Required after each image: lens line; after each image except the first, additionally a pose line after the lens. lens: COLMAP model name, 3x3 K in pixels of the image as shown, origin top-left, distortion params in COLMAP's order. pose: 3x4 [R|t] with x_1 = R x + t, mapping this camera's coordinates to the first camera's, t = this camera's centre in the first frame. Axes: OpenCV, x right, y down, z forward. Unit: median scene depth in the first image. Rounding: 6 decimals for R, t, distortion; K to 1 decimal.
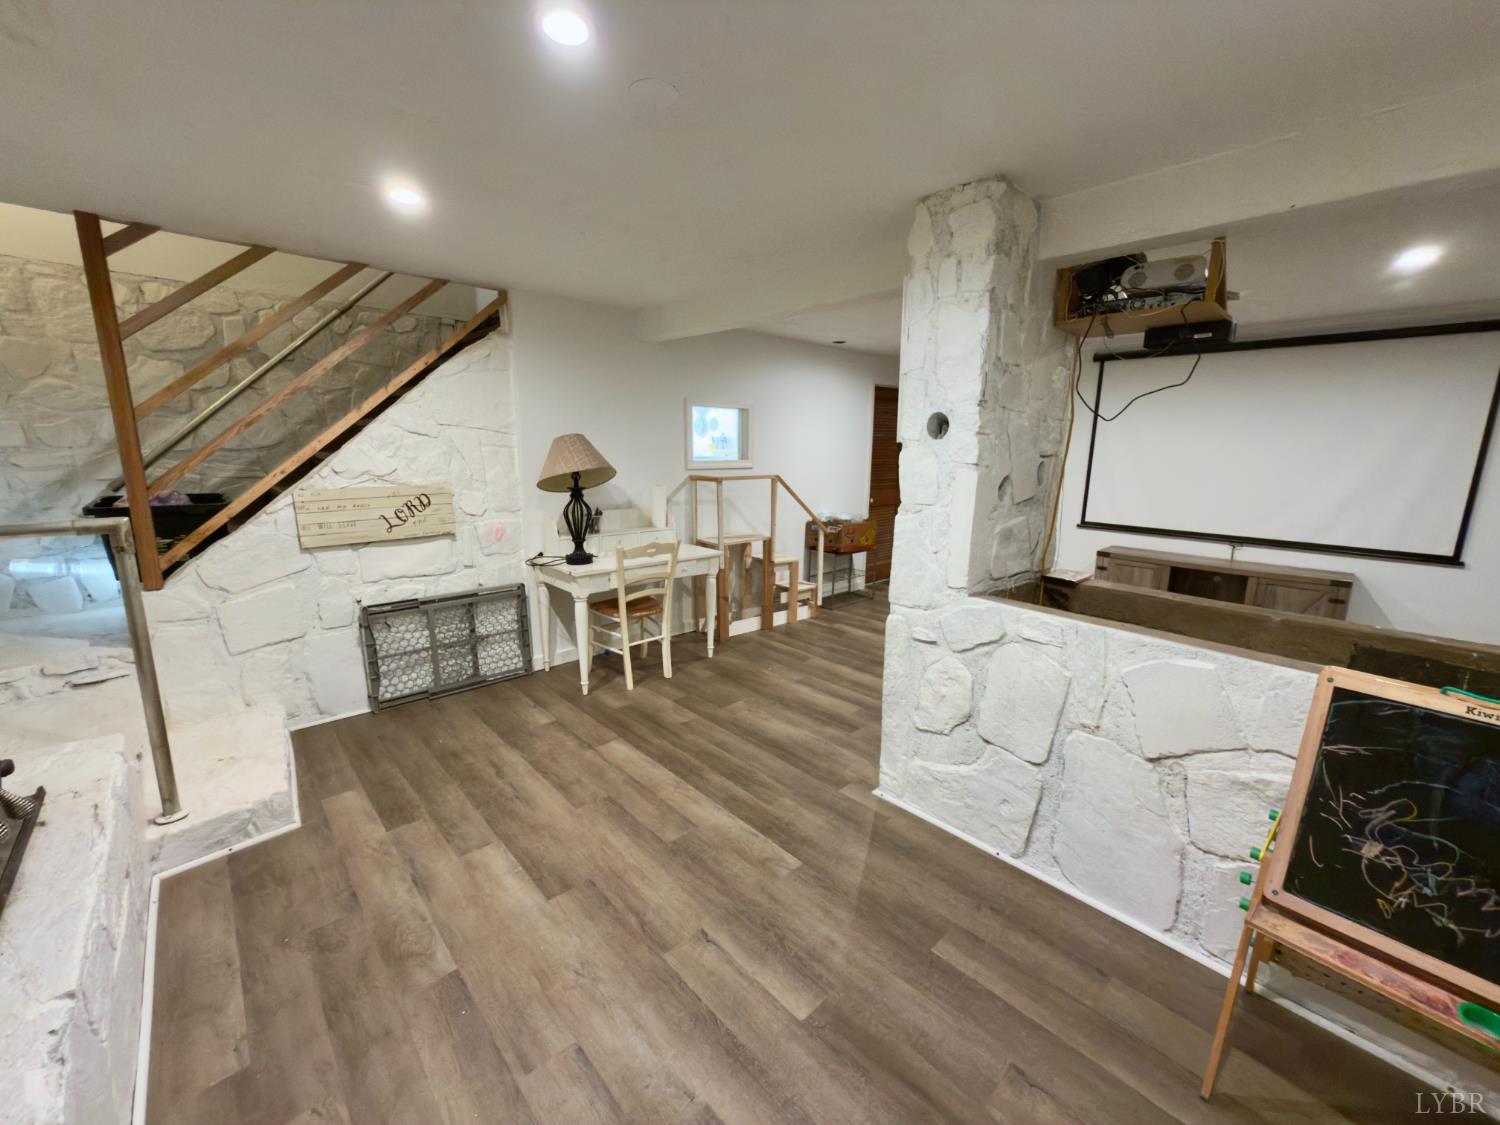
lens RADIAL K [[599.2, 0, 752.4], [0, 599.2, 561.6], [0, 0, 1]] dist [-0.001472, 0.000031]
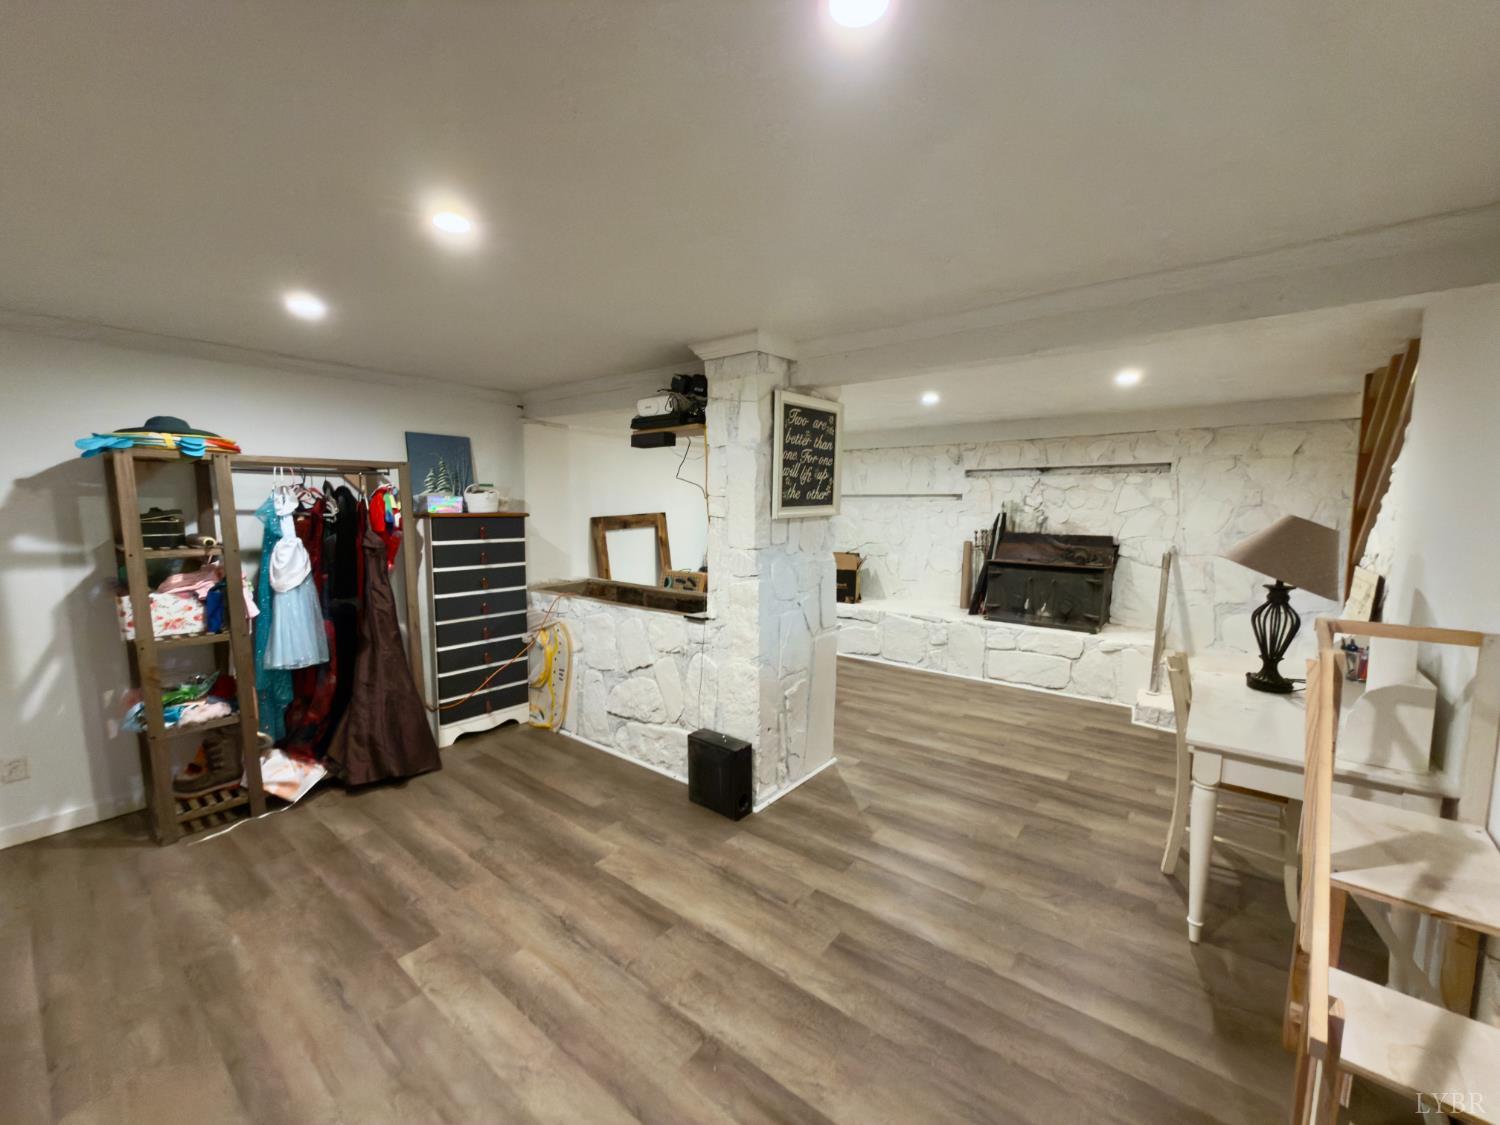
lens RADIAL K [[599.2, 0, 747.2], [0, 599.2, 567.6], [0, 0, 1]] dist [-0.001472, 0.000031]
pose [[-0.988657, 0.004218, -0.150132, 0.617993], [-0.040648, 0.954786, 0.294502, -0.454662], [0.144586, 0.297264, -0.943784, 2.158938]]
